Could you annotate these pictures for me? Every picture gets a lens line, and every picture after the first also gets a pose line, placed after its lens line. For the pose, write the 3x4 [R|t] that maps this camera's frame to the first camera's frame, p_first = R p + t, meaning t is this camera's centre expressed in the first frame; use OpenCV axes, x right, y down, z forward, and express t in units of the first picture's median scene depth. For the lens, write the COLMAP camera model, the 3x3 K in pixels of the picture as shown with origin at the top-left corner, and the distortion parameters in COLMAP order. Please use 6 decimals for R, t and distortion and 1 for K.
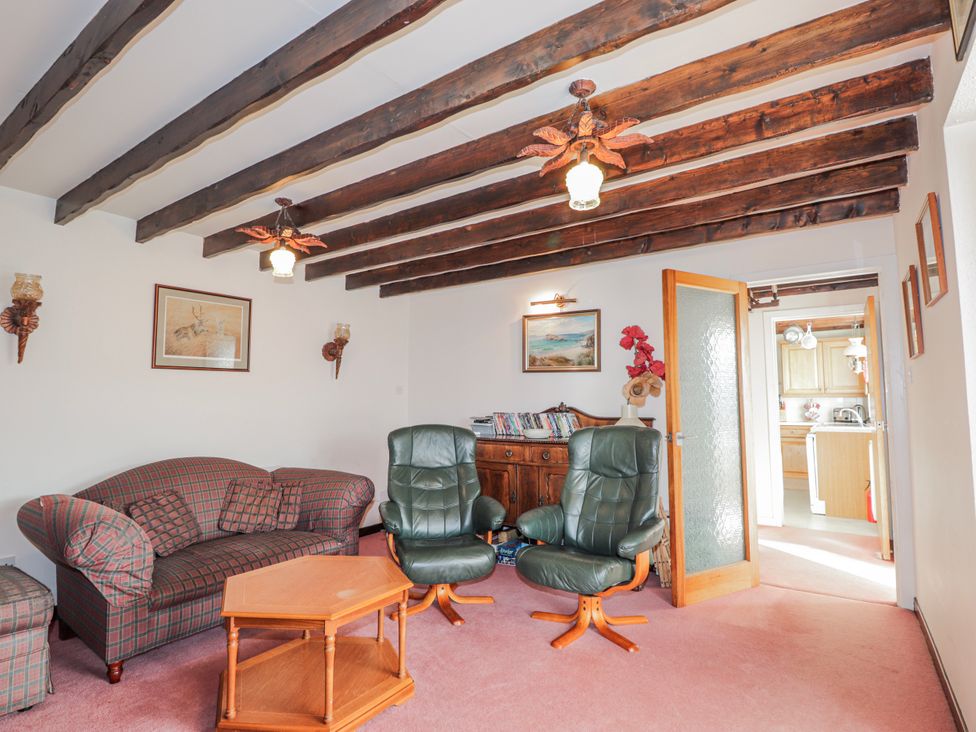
lens RADIAL K [[509.3, 0, 491.7], [0, 509.3, 364.2], [0, 0, 1]] dist [0.001826, -0.015502]
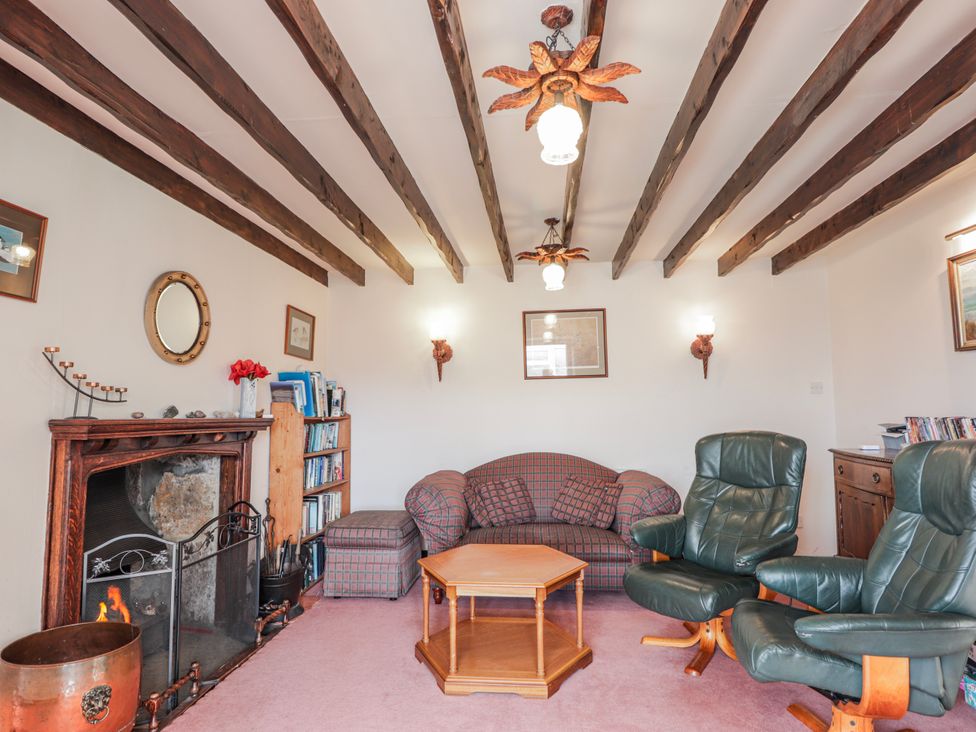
lens RADIAL K [[568.3, 0, 497.1], [0, 568.3, 361.8], [0, 0, 1]] dist [-0.001921, -0.010642]
pose [[0.489206, -0.080388, -0.868456, 0.501474], [0.072044, 0.996065, -0.051618, 0.031935], [0.869188, -0.037315, 0.493072, 0.249046]]
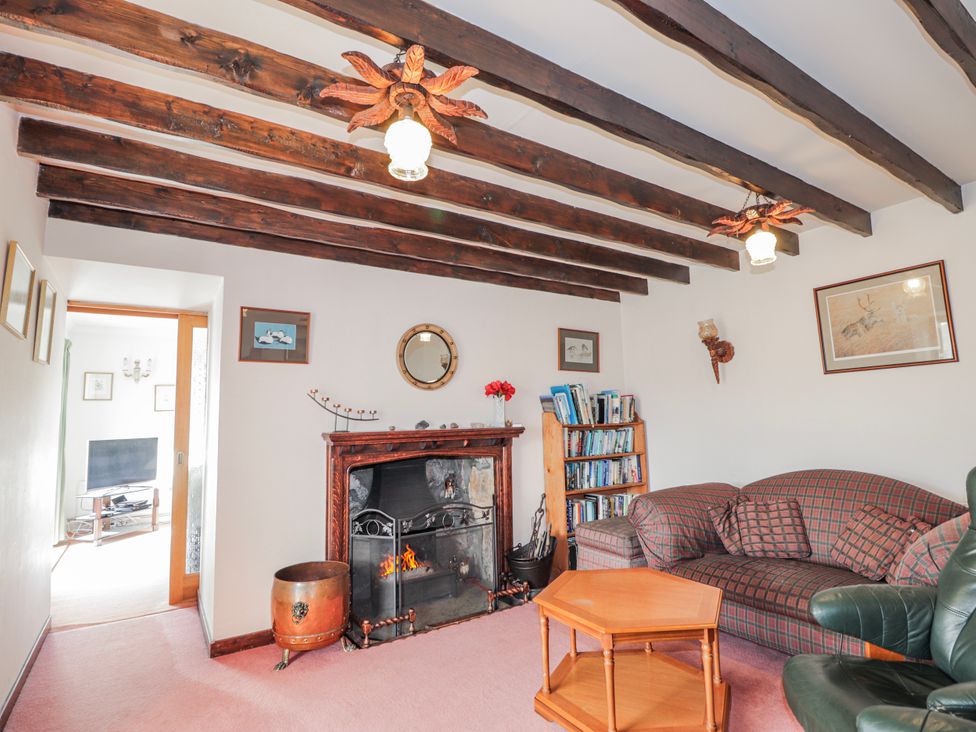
lens RADIAL K [[509.3, 0, 491.7], [0, 509.3, 364.2], [0, 0, 1]] dist [0.001826, -0.015502]
pose [[-0.380787, -0.085343, -0.920716, 0.463820], [0.095481, 0.986780, -0.130955, 0.054662], [0.919720, -0.137777, -0.367604, 0.757495]]
